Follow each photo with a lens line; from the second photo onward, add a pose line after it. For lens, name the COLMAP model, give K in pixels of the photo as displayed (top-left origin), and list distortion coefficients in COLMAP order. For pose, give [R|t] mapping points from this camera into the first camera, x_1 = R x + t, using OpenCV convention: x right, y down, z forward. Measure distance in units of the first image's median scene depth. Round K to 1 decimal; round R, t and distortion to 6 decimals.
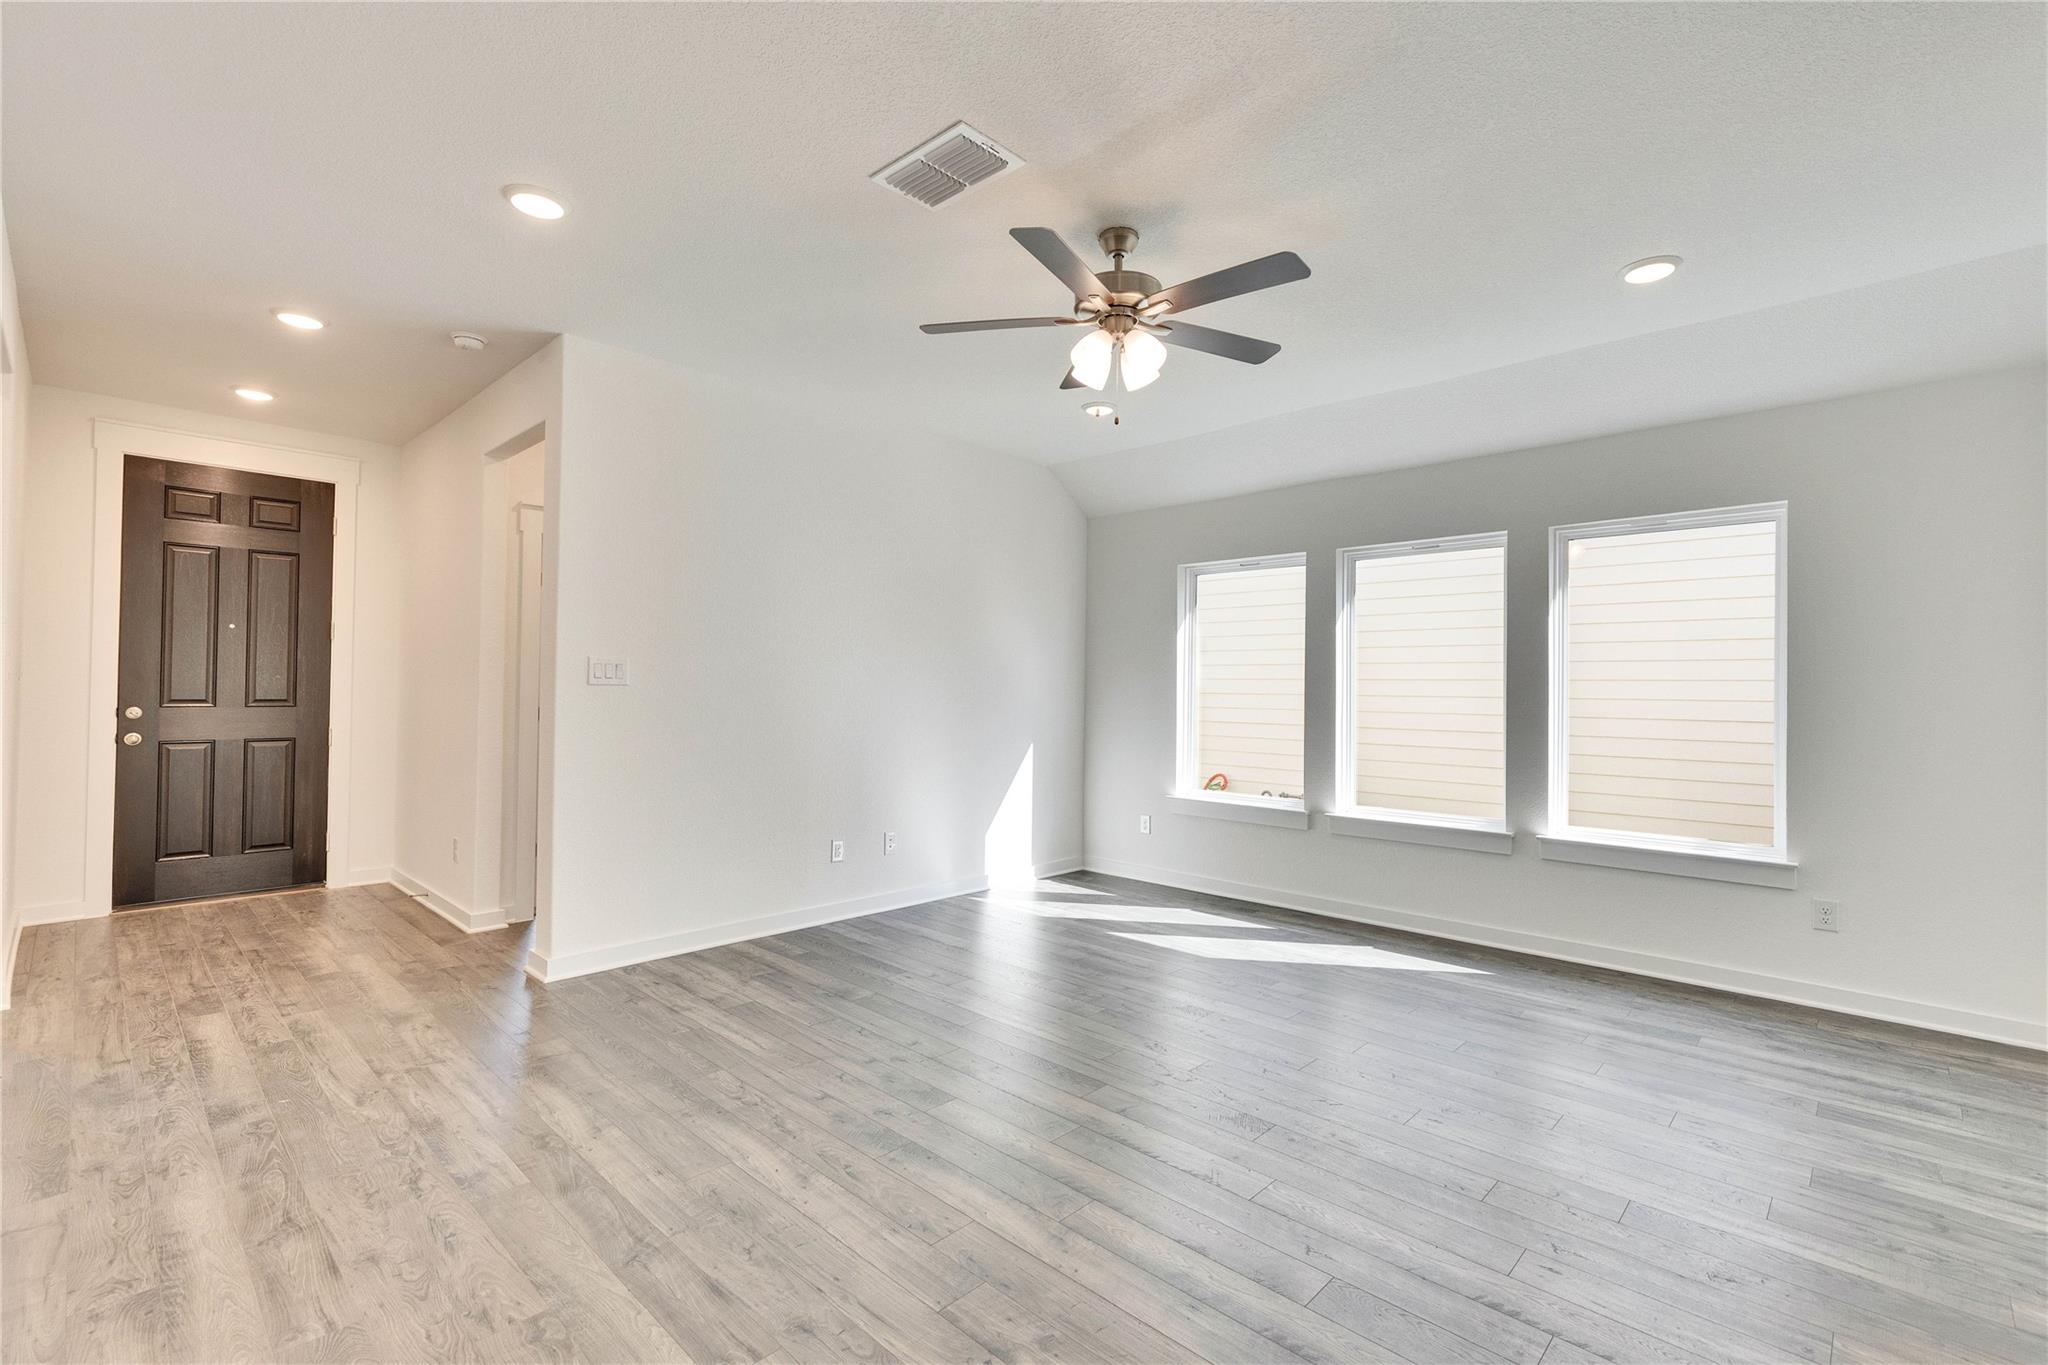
lens RADIAL K [[936.8, 0, 1013.0], [0, 936.8, 674.4], [0, 0, 1]] dist [0.004657, -0.002104]
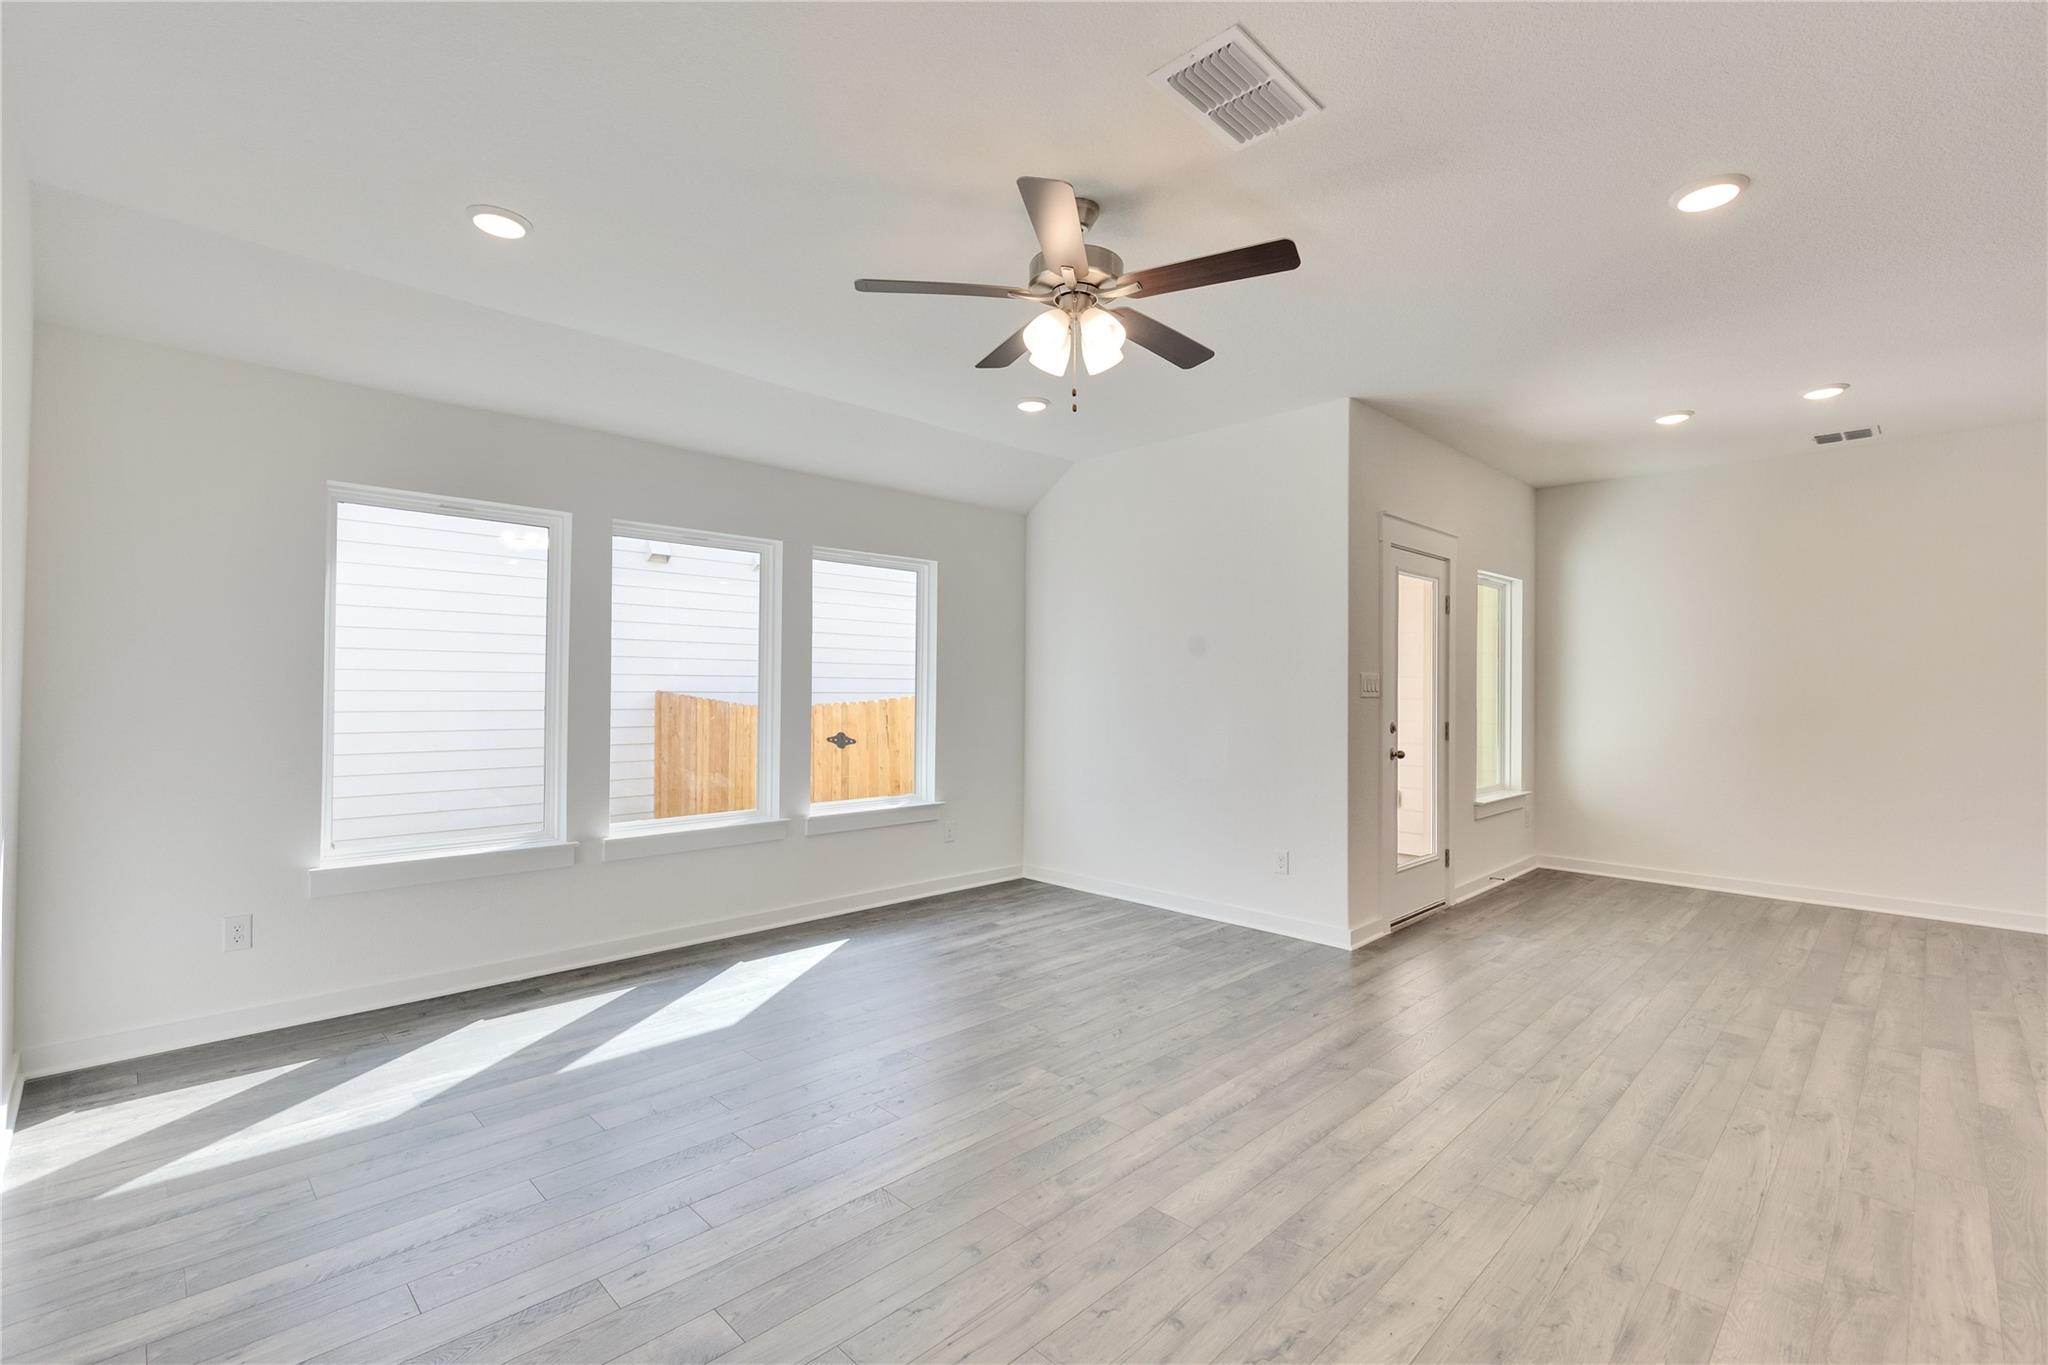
lens RADIAL K [[936.8, 0, 1023.9], [0, 936.8, 679.1], [0, 0, 1]] dist [0.004657, -0.002104]
pose [[-0.015141, -0.001515, 0.999884, -0.554399], [-0.020825, 0.999782, 0.001200, -0.002701], [-0.999668, -0.020804, -0.015169, 0.720662]]
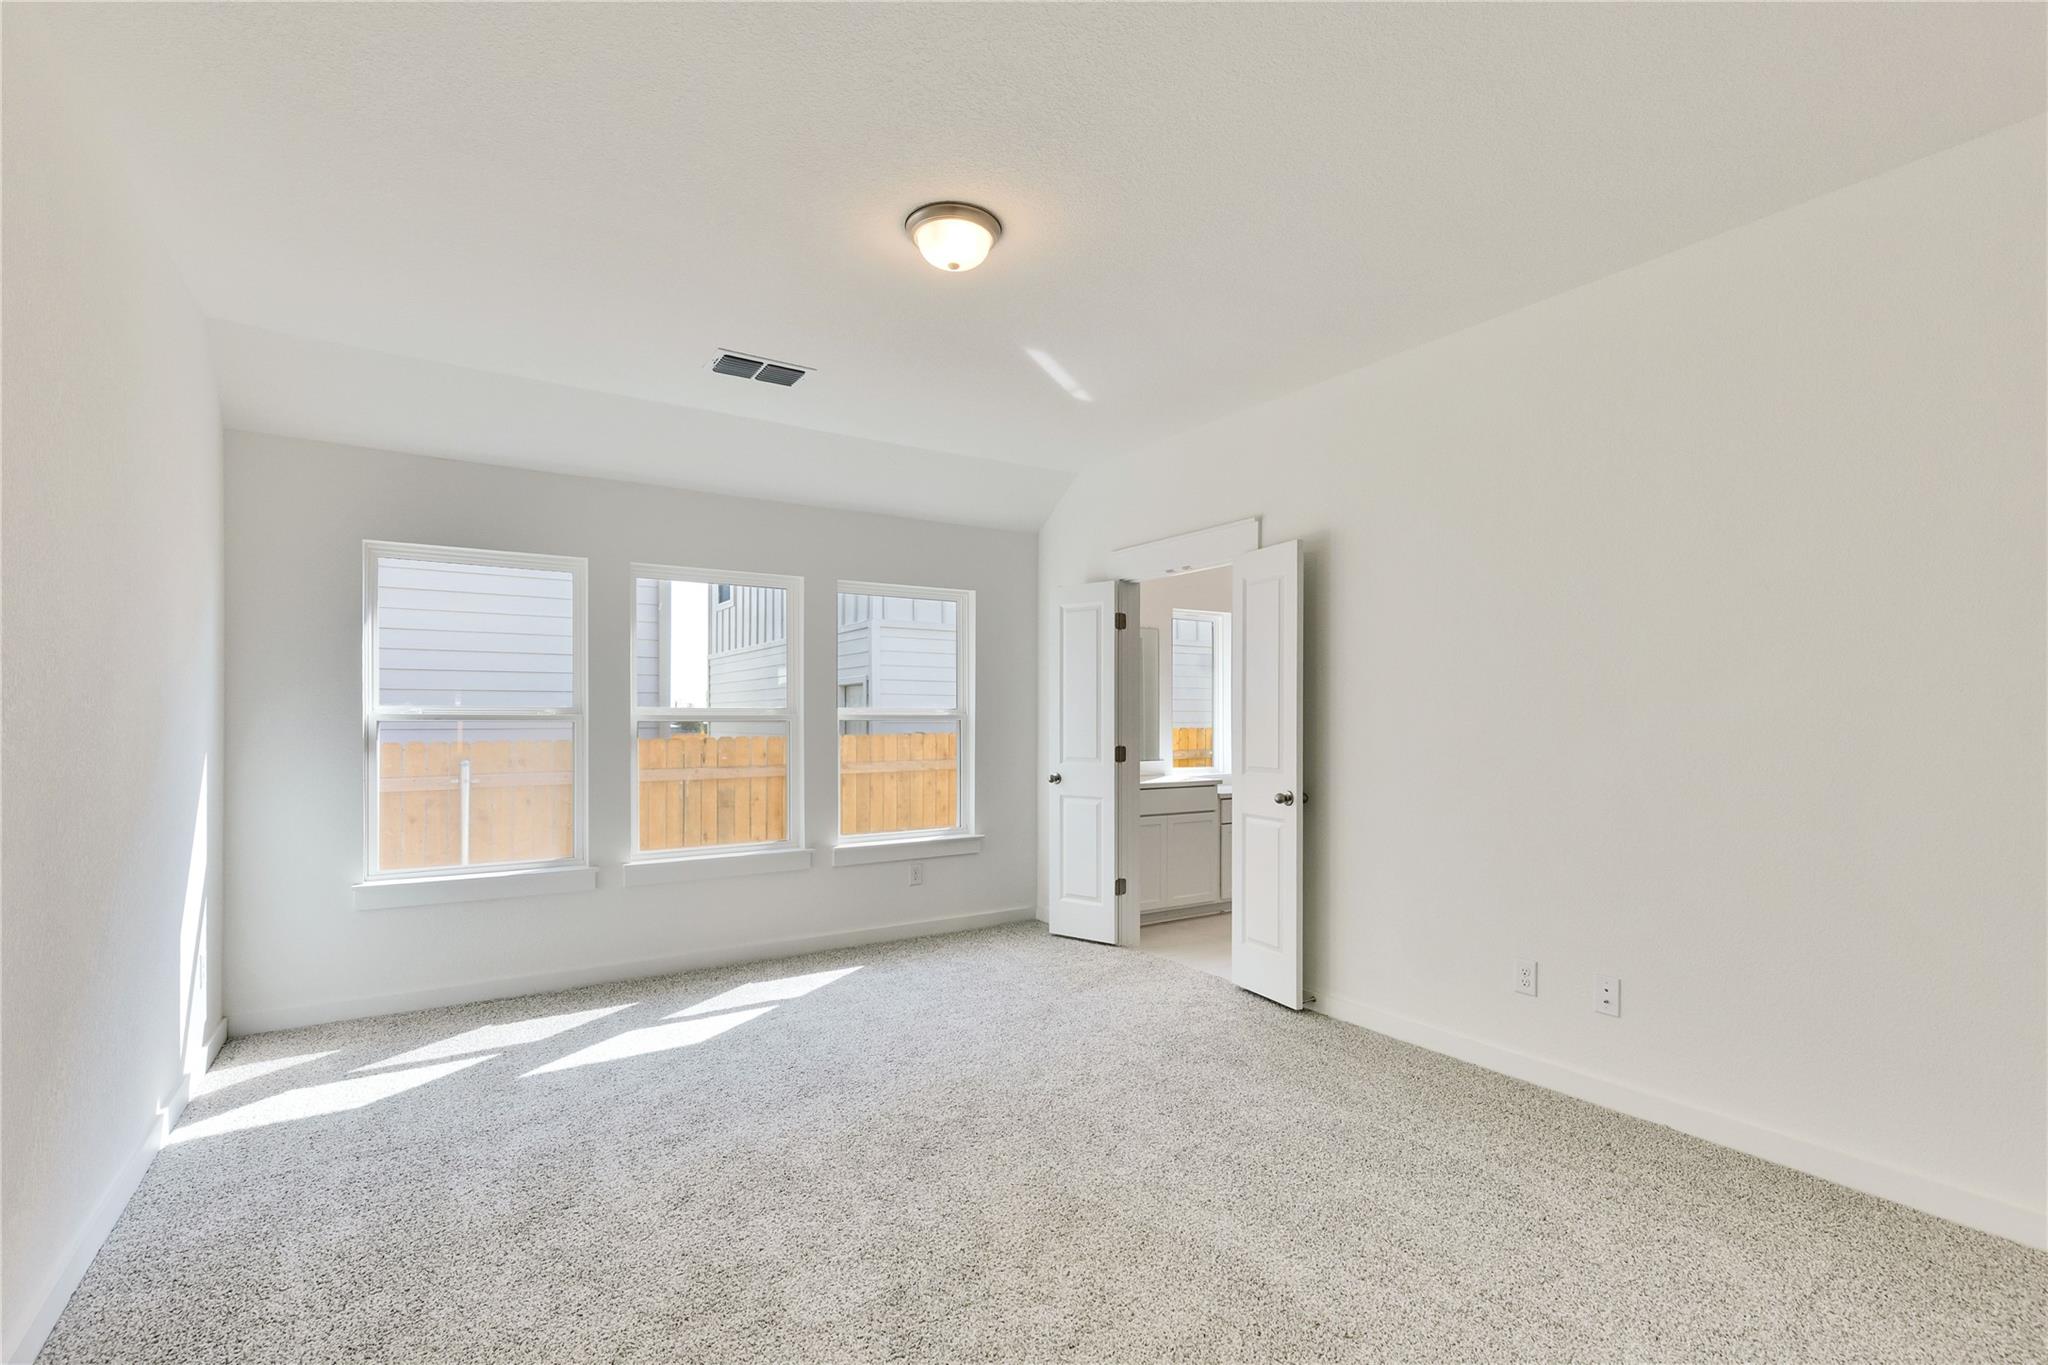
lens RADIAL K [[936.8, 0, 1024.0], [0, 936.8, 734.2], [0, 0, 1]] dist [0.004657, -0.002104]
pose [[0.192490, -0.025392, 0.980970, -0.503896], [-0.011008, 0.999546, 0.028033, -0.002746], [-0.981237, -0.016194, 0.192124, 0.520468]]
